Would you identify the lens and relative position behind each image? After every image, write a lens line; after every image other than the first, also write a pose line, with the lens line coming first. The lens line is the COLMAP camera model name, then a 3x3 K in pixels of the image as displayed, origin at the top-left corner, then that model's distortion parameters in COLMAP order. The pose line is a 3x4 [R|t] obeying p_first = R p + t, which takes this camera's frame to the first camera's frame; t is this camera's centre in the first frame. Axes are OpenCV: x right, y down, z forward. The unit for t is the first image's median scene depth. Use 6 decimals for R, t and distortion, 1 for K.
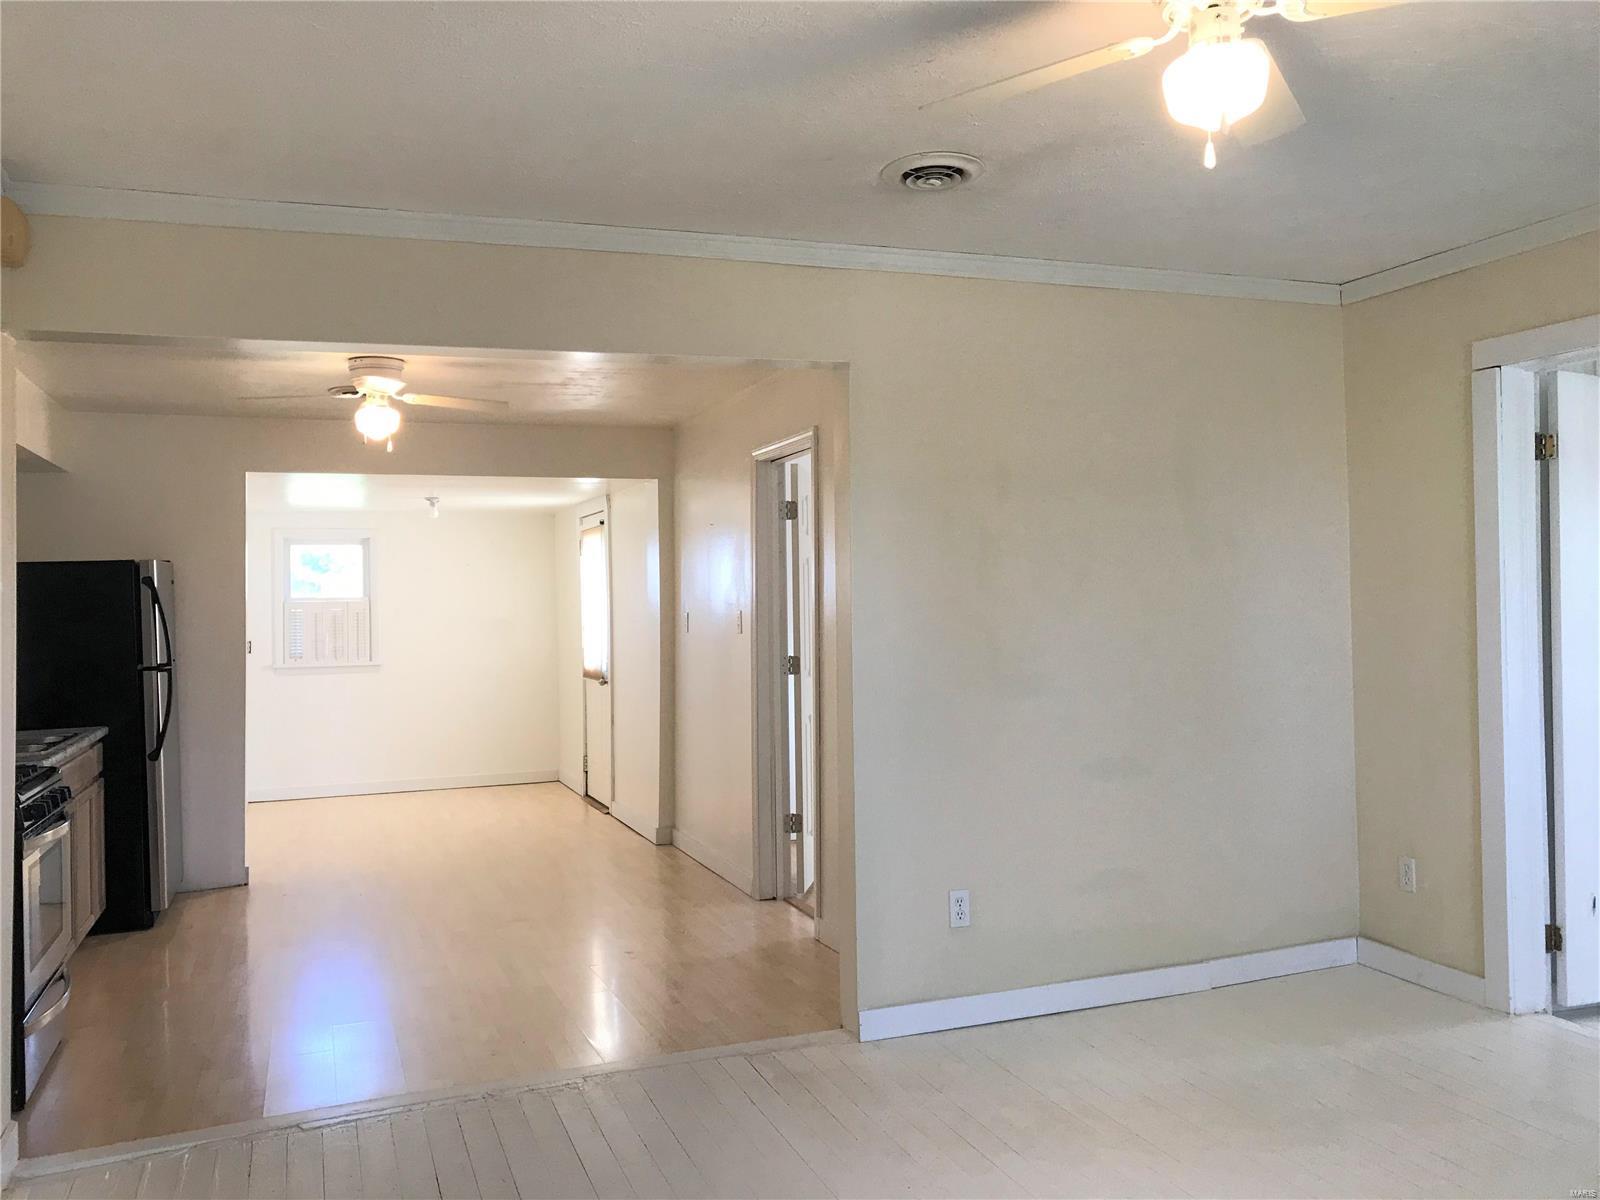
lens RADIAL K [[1292.9, 0, 795.8], [0, 1292.9, 602.4], [0, 0, 1]] dist [0.053897, -0.064370]
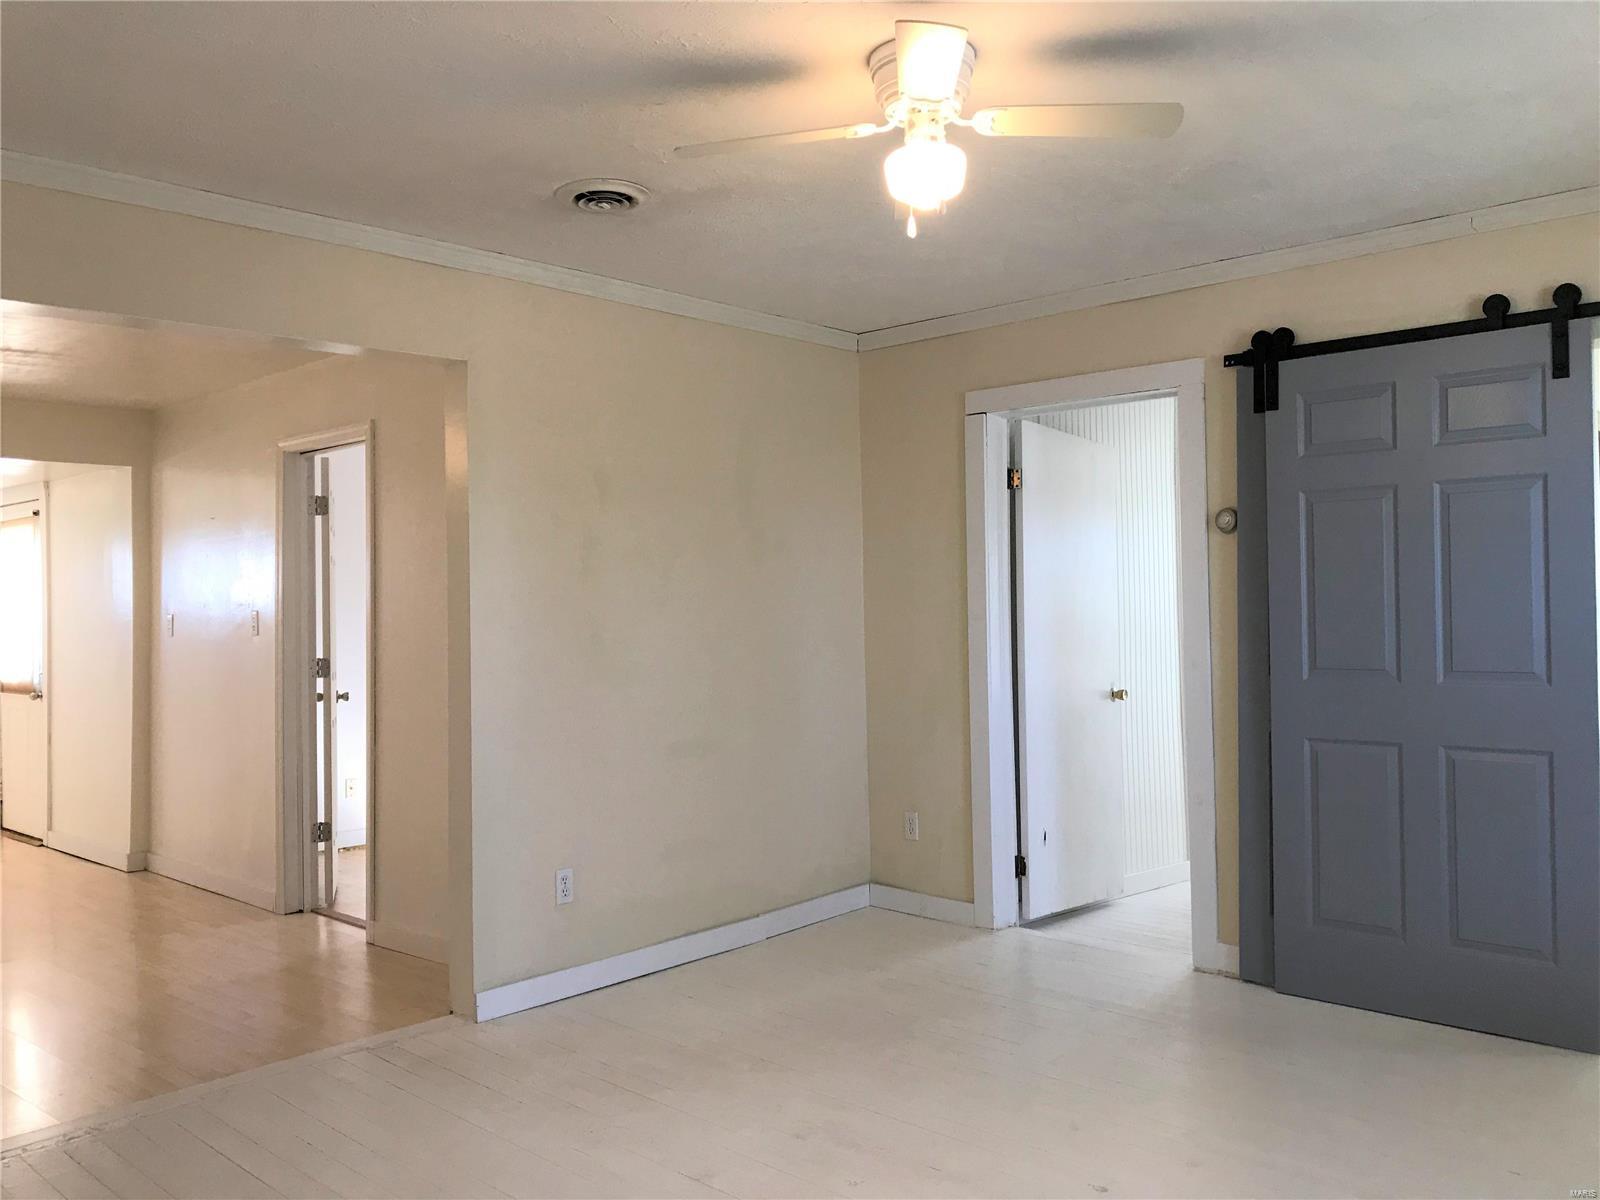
lens RADIAL K [[1292.9, 0, 792.3], [0, 1292.9, 615.3], [0, 0, 1]] dist [0.053897, -0.064370]
pose [[0.898630, 0.003577, 0.438692, -0.169257], [-0.003249, 0.999994, -0.001499, 0.015193], [-0.438695, -0.000078, 0.898636, -0.033824]]
